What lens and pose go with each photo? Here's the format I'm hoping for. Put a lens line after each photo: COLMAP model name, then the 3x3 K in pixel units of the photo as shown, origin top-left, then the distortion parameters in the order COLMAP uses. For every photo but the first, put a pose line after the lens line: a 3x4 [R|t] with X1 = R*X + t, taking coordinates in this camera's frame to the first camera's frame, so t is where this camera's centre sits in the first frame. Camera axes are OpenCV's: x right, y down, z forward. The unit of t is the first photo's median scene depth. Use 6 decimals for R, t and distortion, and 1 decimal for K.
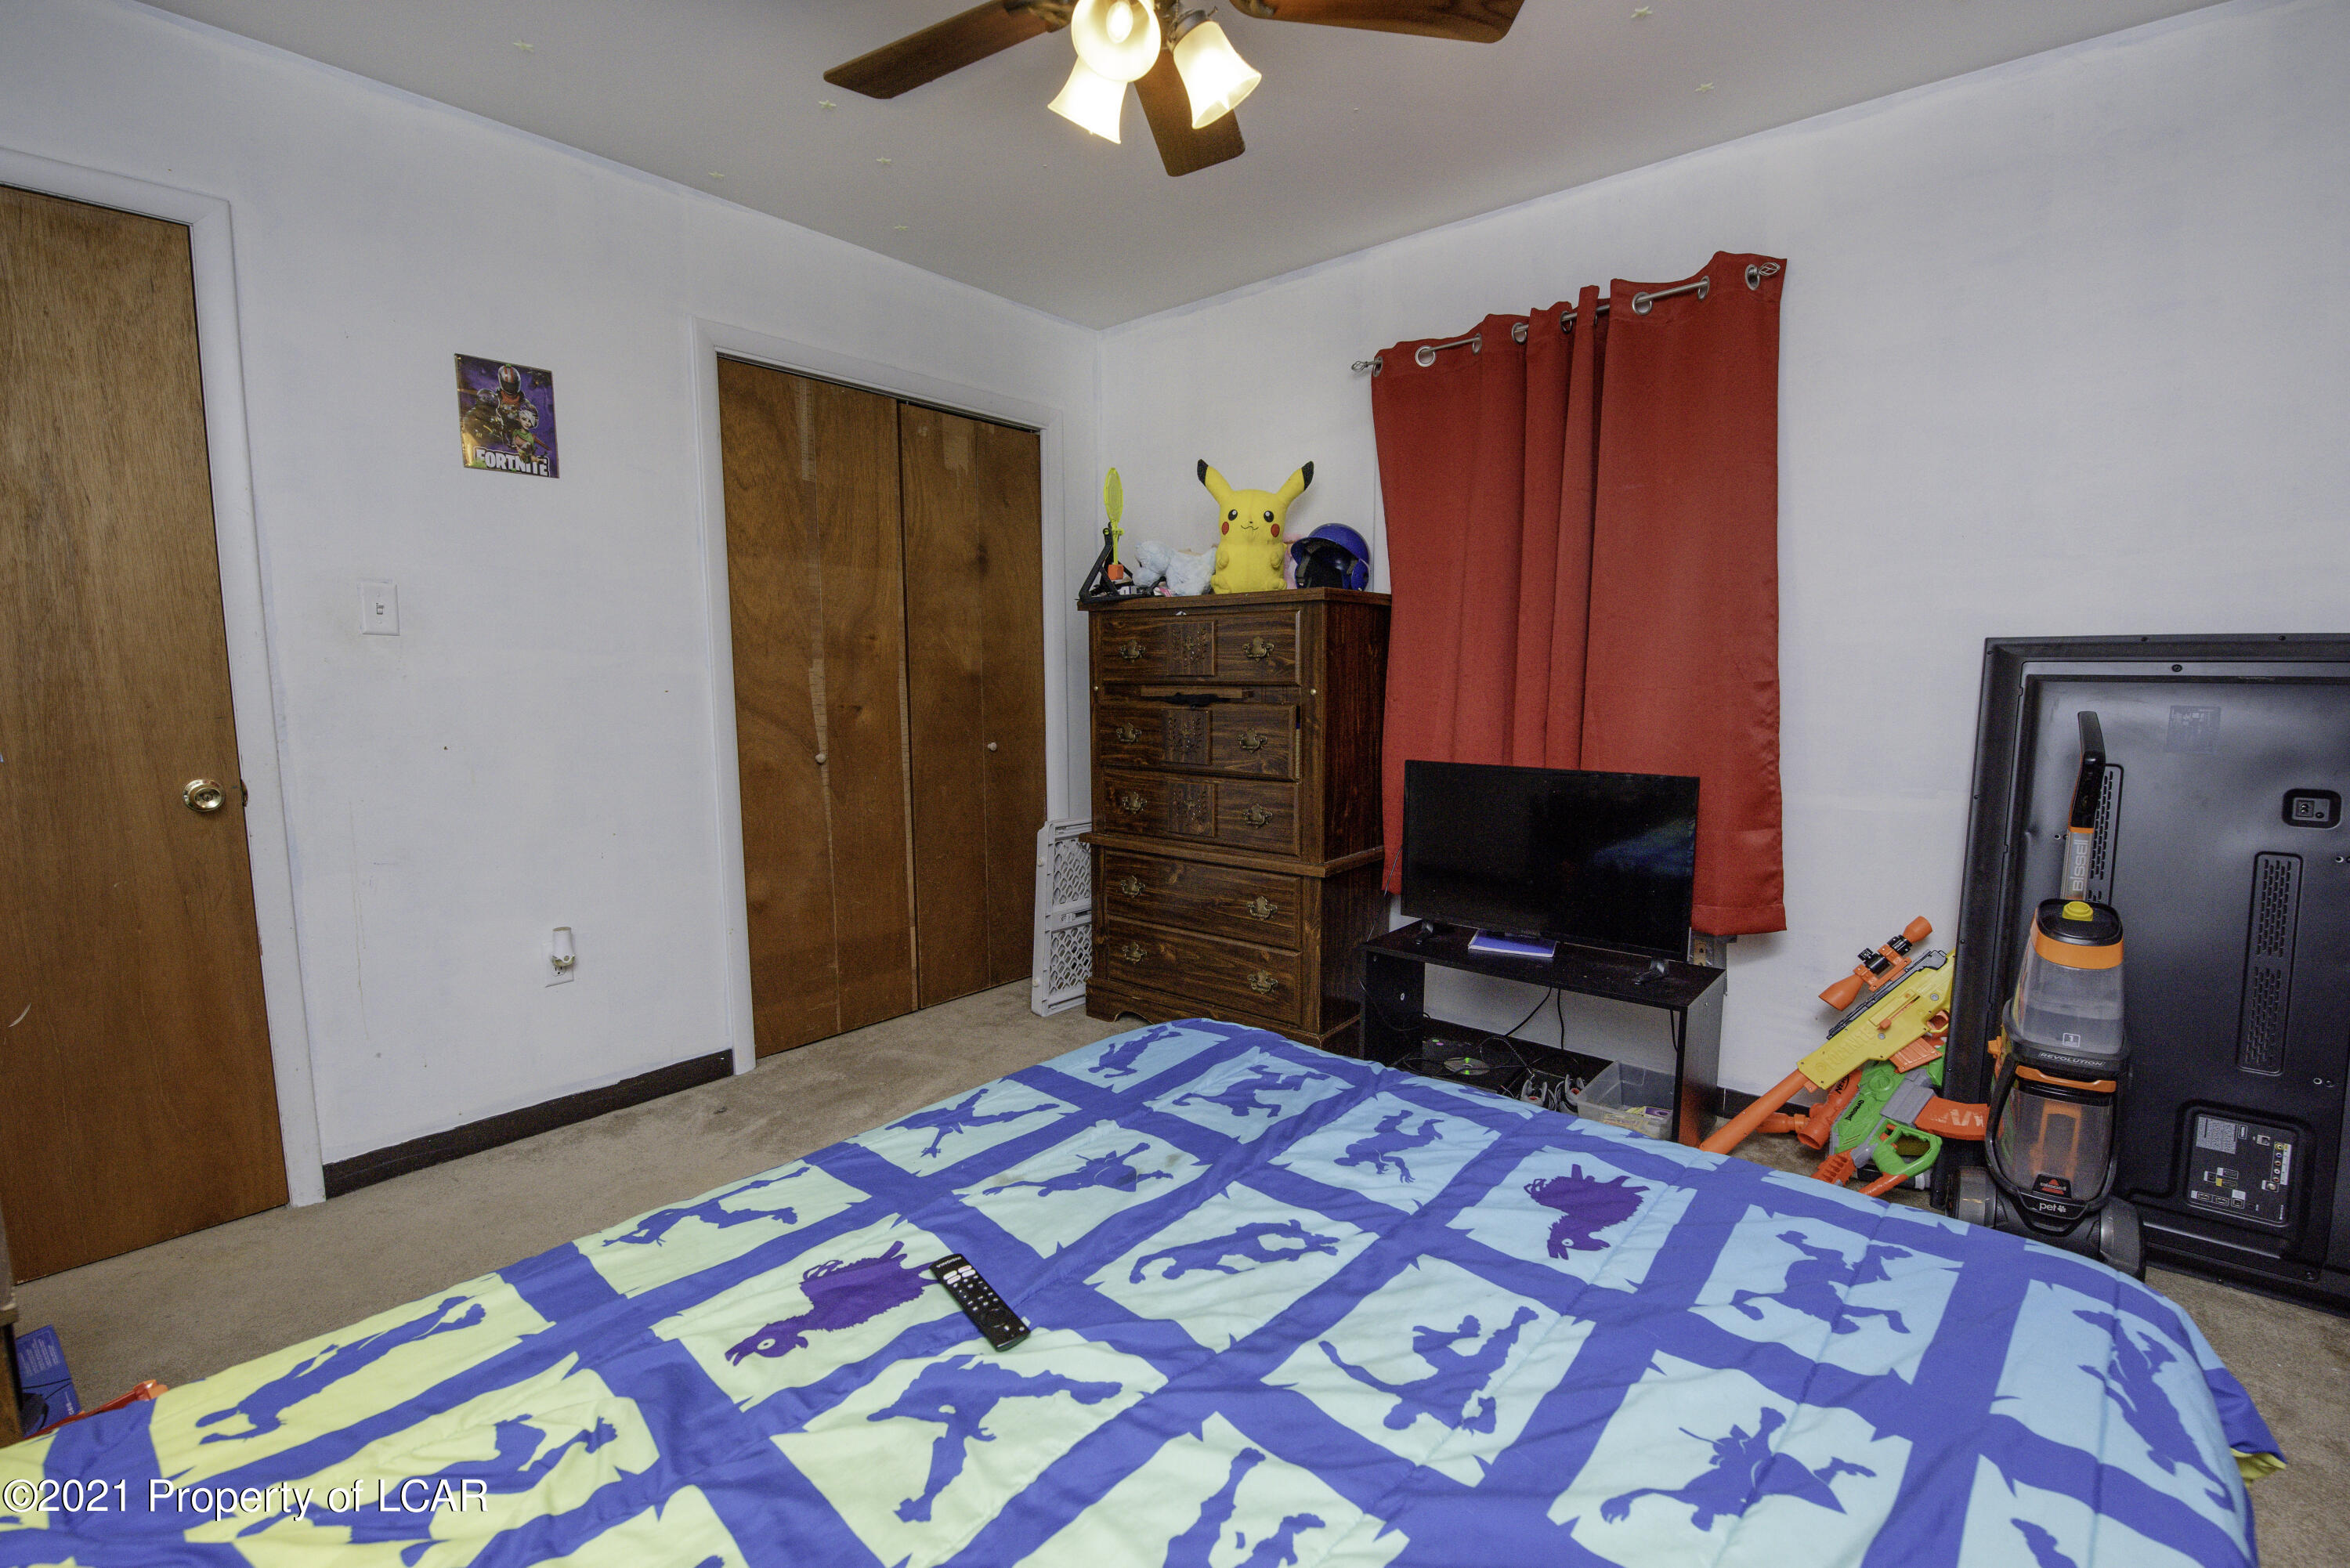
lens RADIAL K [[1019.1, 0, 1175.8], [0, 1019.1, 791.0], [0, 0, 1]] dist [-0.008179, -0.005236]
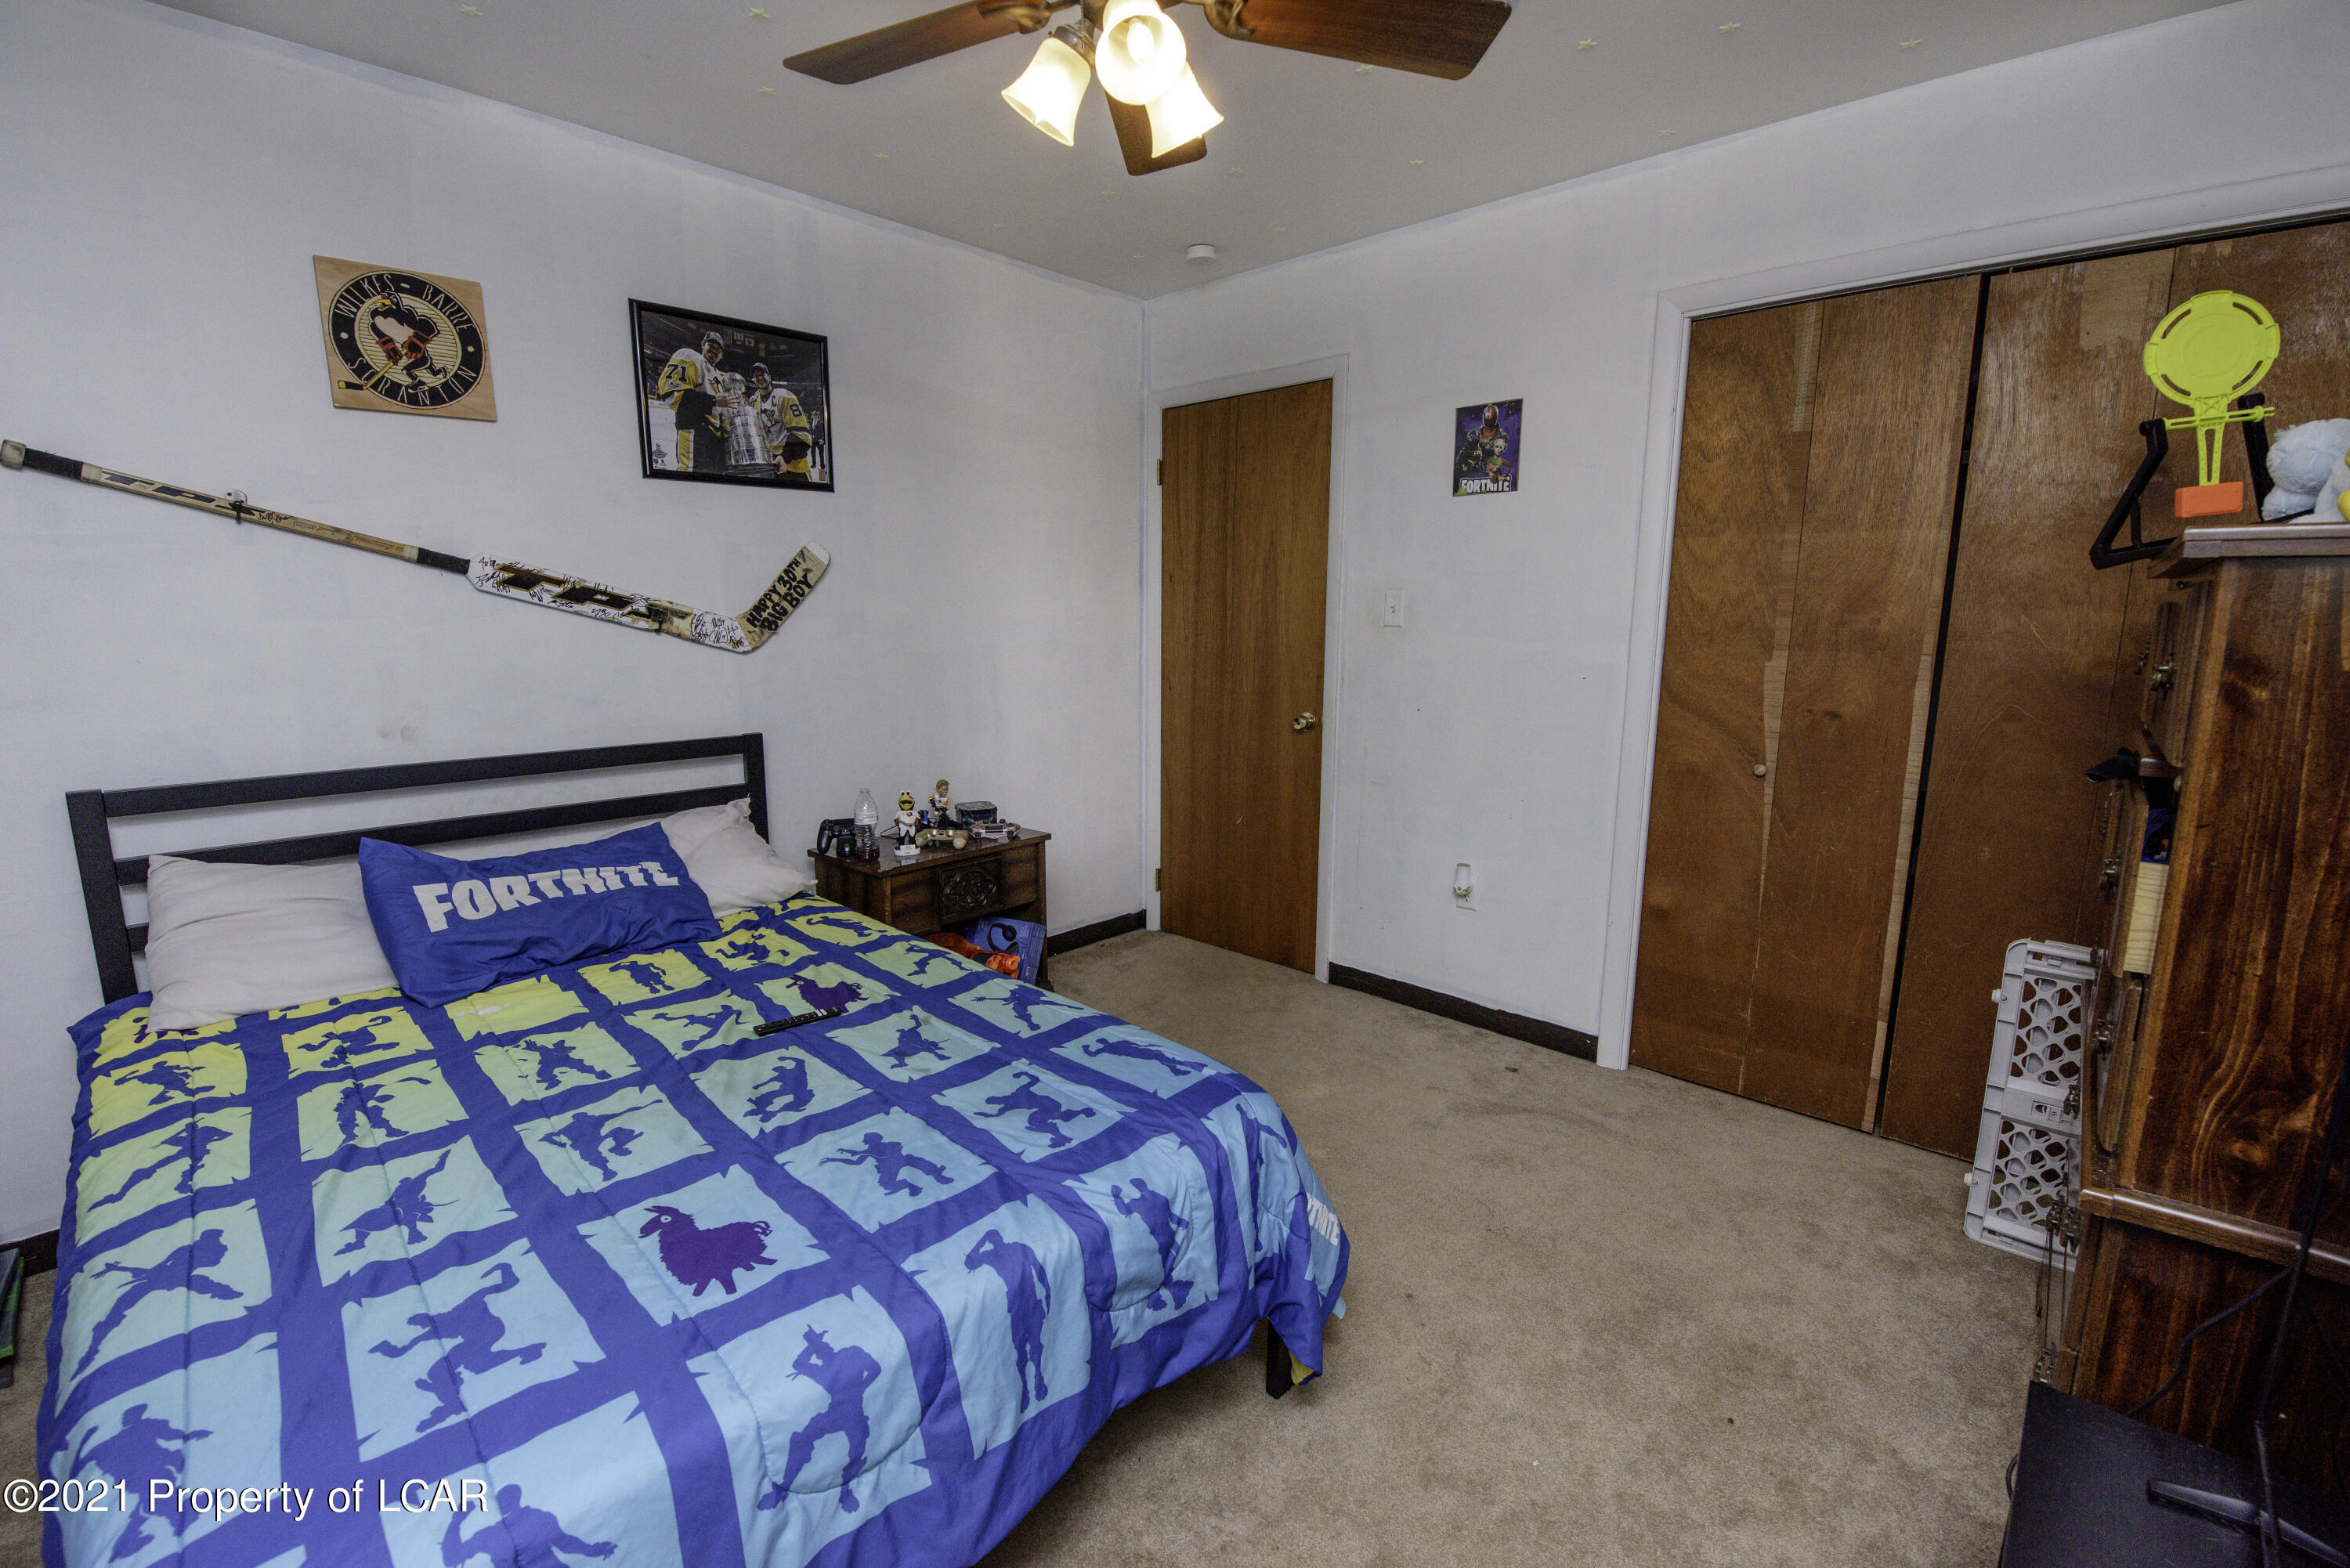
lens RADIAL K [[1019.1, 0, 1173.7], [0, 1019.1, 786.9], [0, 0, 1]] dist [-0.008179, -0.005236]
pose [[-0.052907, 0.168825, -0.984225, 0.818127], [-0.120437, 0.977332, 0.174116, -0.172566], [0.991310, 0.127749, -0.031375, 0.903325]]
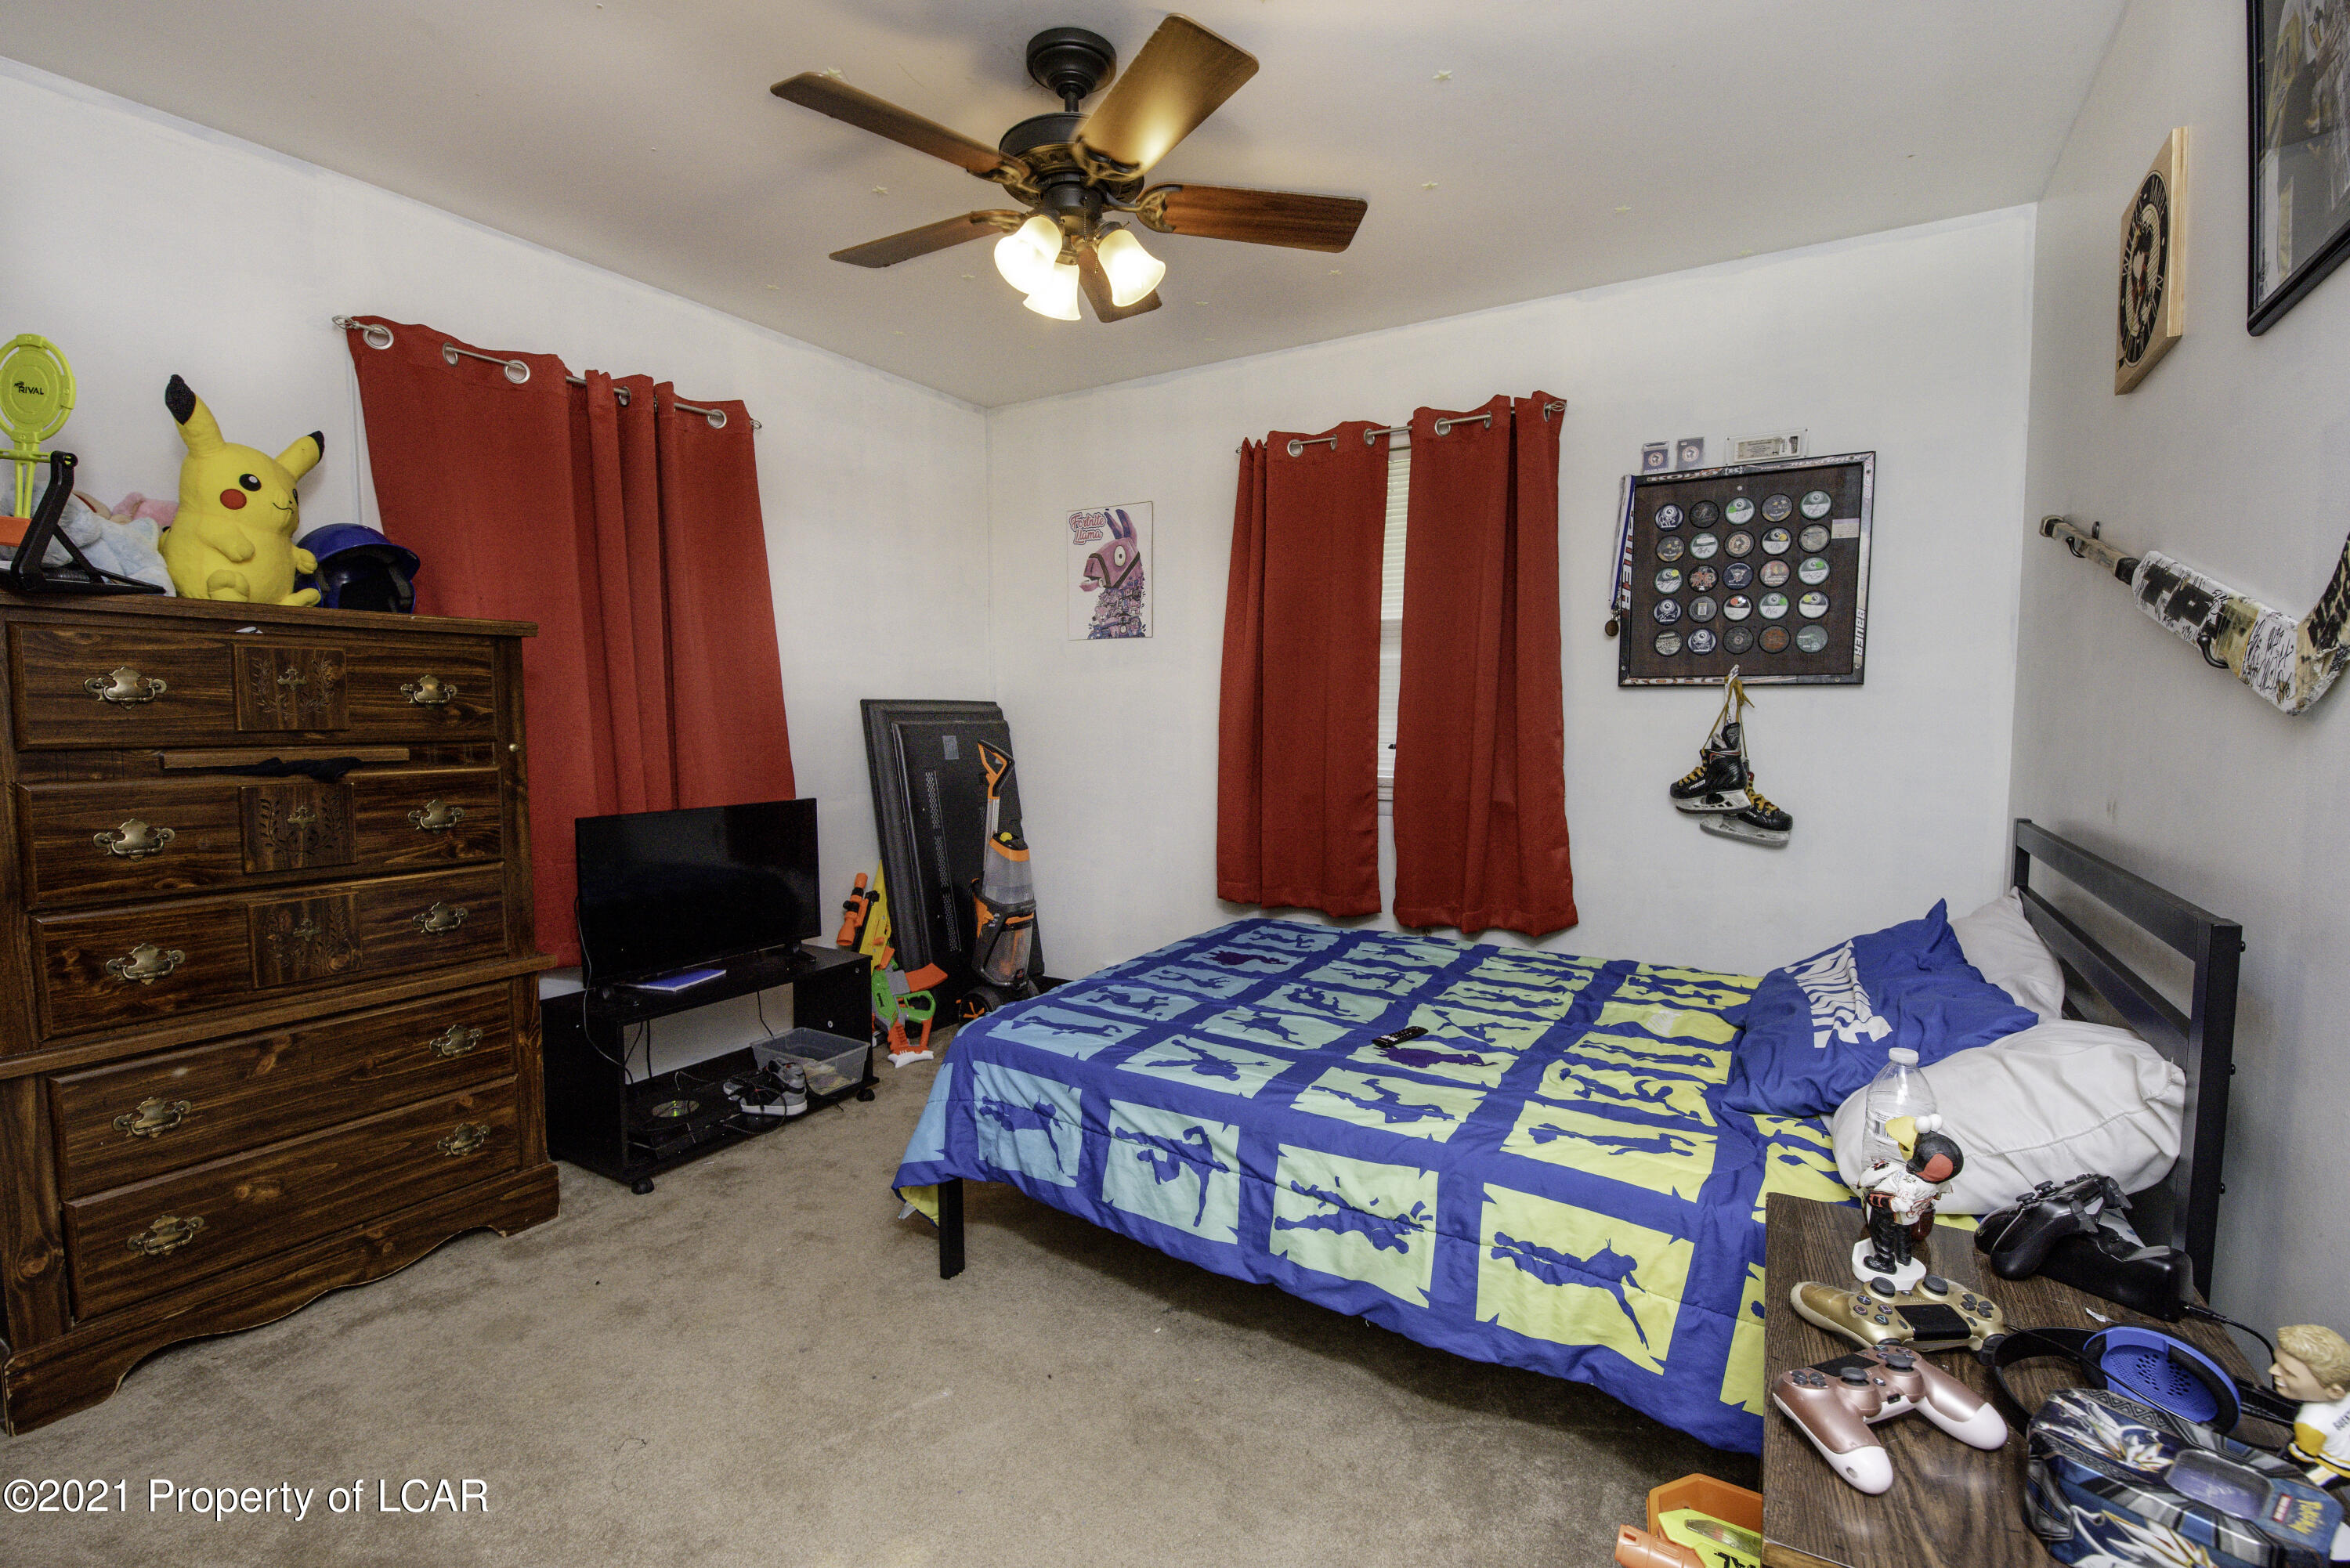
lens RADIAL K [[1019.1, 0, 1168.0], [0, 1019.1, 782.0], [0, 0, 1]] dist [-0.008179, -0.005236]
pose [[-0.145448, -0.061300, 0.987465, -1.099420], [0.118715, 0.989786, 0.078930, -0.105765], [-0.982218, 0.128708, -0.136685, 0.885822]]
